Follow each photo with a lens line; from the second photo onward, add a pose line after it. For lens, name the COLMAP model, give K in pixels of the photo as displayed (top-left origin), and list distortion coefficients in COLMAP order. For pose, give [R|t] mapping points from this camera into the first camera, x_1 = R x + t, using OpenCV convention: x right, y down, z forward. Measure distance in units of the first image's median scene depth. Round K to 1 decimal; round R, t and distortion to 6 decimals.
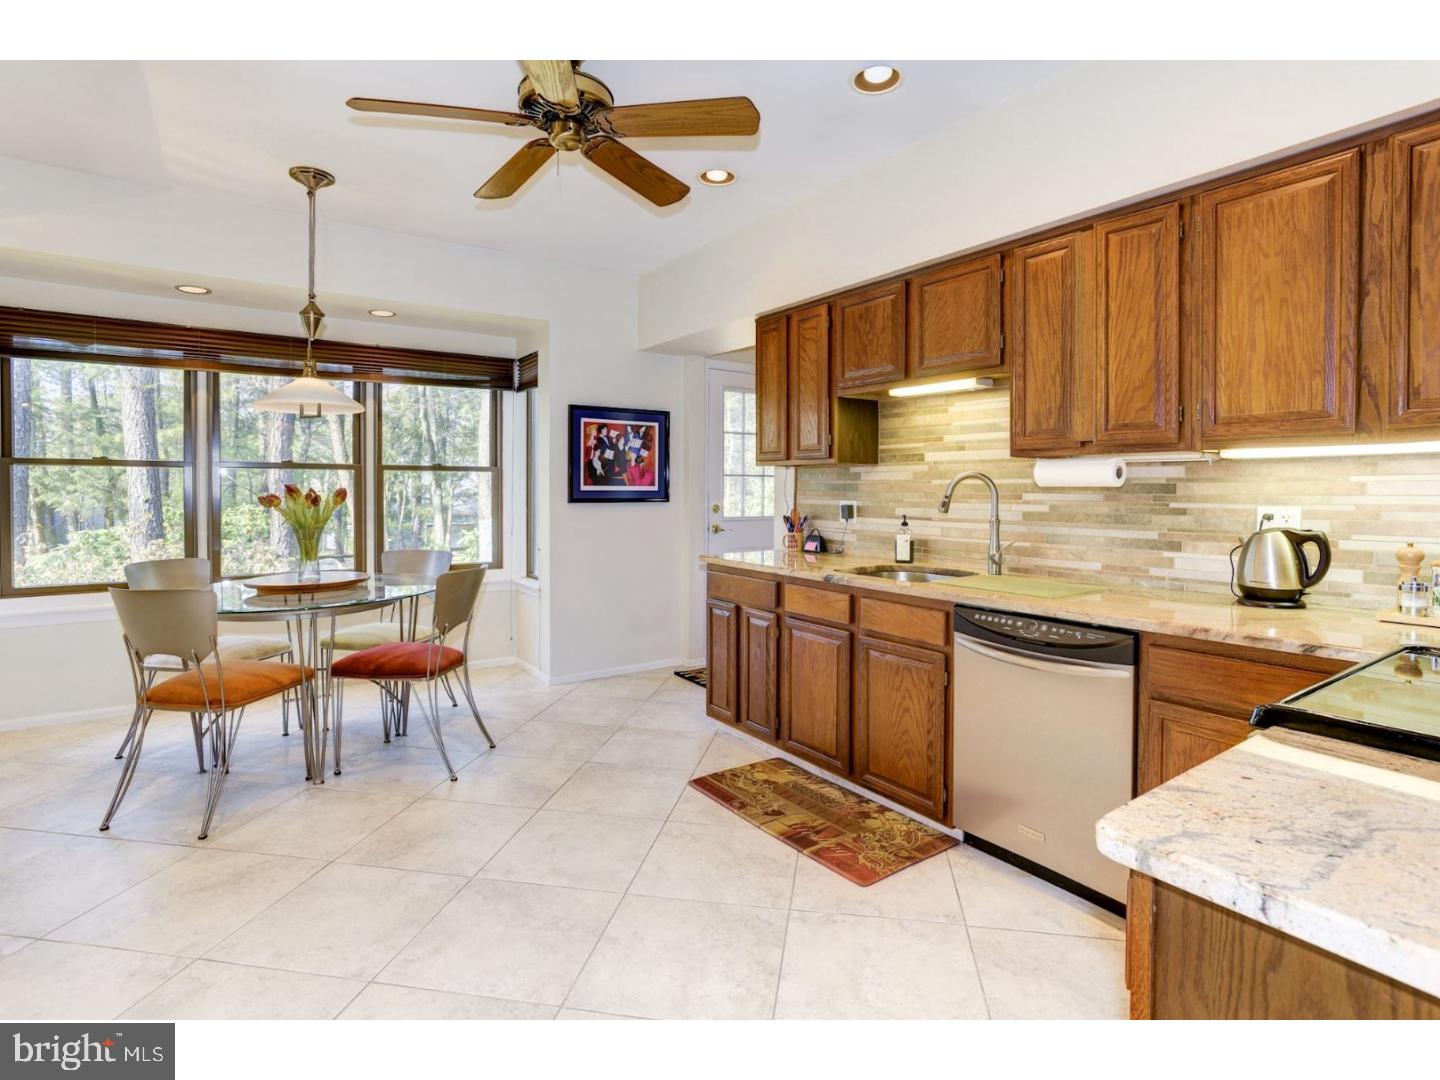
lens RADIAL K [[724.2, 0, 751.9], [0, 724.2, 492.4], [0, 0, 1]] dist [-0.003439, 0.004715]
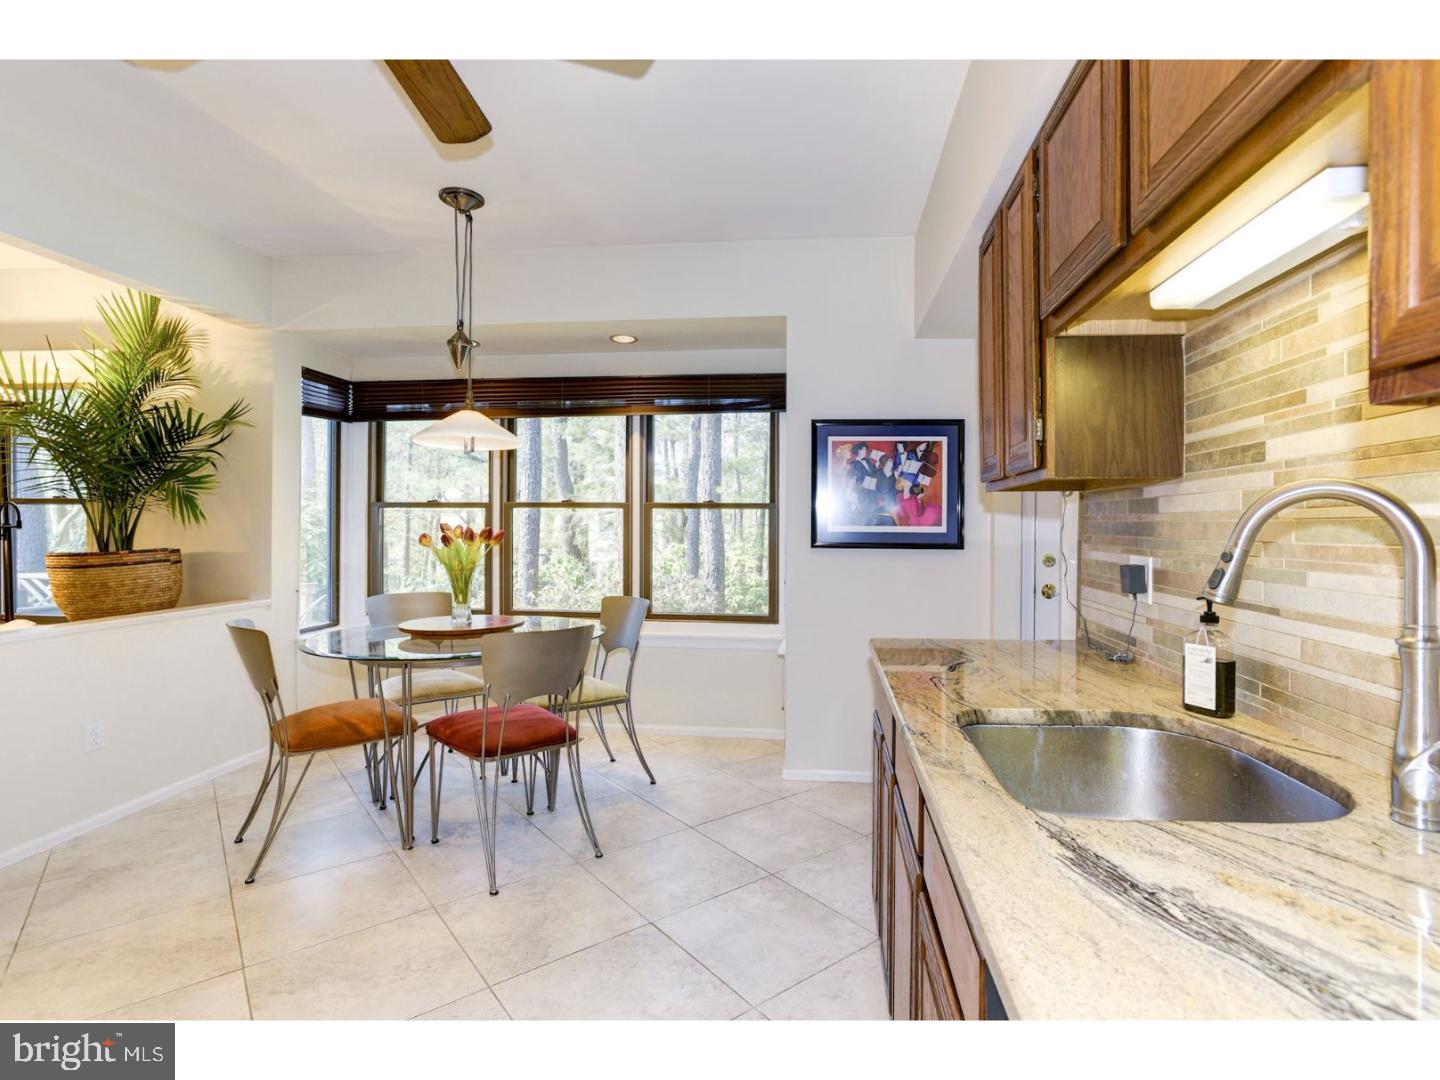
lens RADIAL K [[724.2, 0, 742.8], [0, 724.2, 525.6], [0, 0, 1]] dist [-0.003439, 0.004715]
pose [[0.744179, 0.001524, -0.667978, 0.259809], [-0.009444, 0.999921, -0.008240, -0.002569], [0.667913, 0.012440, 0.744135, 0.470192]]
